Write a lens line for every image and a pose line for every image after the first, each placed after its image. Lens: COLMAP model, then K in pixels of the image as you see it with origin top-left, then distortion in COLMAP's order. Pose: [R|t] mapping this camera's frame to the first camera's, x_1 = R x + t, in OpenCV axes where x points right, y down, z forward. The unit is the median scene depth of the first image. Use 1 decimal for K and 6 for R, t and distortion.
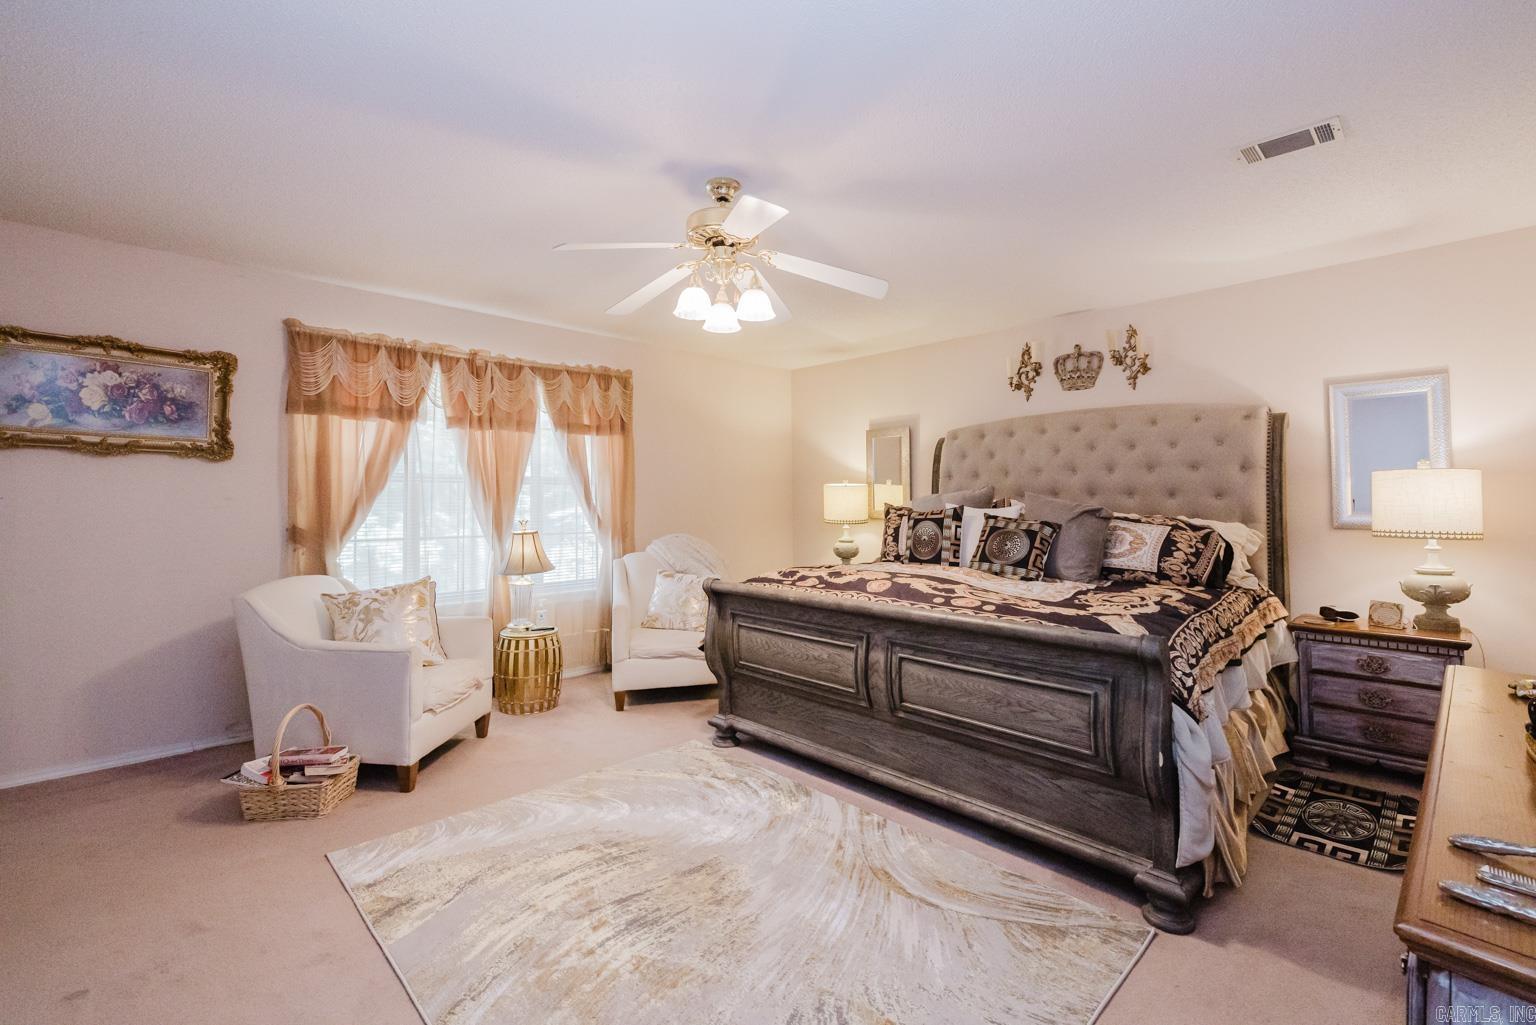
lens RADIAL K [[672.6, 0, 767.3], [0, 672.6, 510.3], [0, 0, 1]] dist [0.001326, 0.000118]
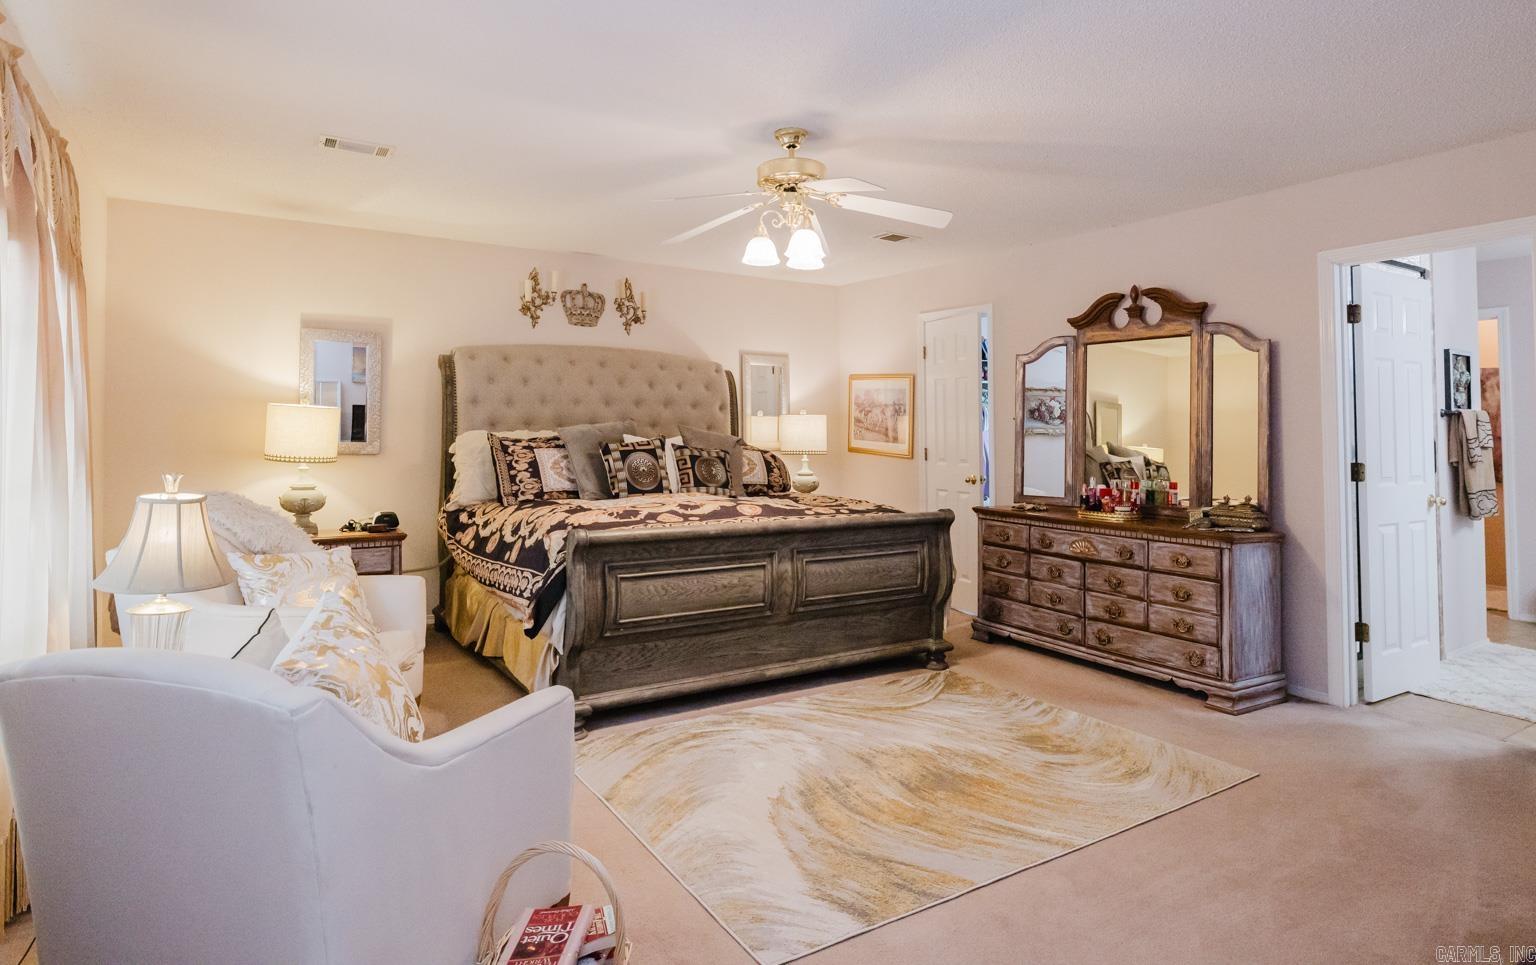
lens RADIAL K [[848.2, 0, 774.7], [0, 848.2, 431.9], [0, 0, 1]] dist [-0.000343, -0.000099]
pose [[0.201833, 0.000288, 0.979420, -1.087749], [0.006241, 0.999979, -0.001580, -0.012537], [-0.979400, 0.006432, 0.201827, 0.608616]]
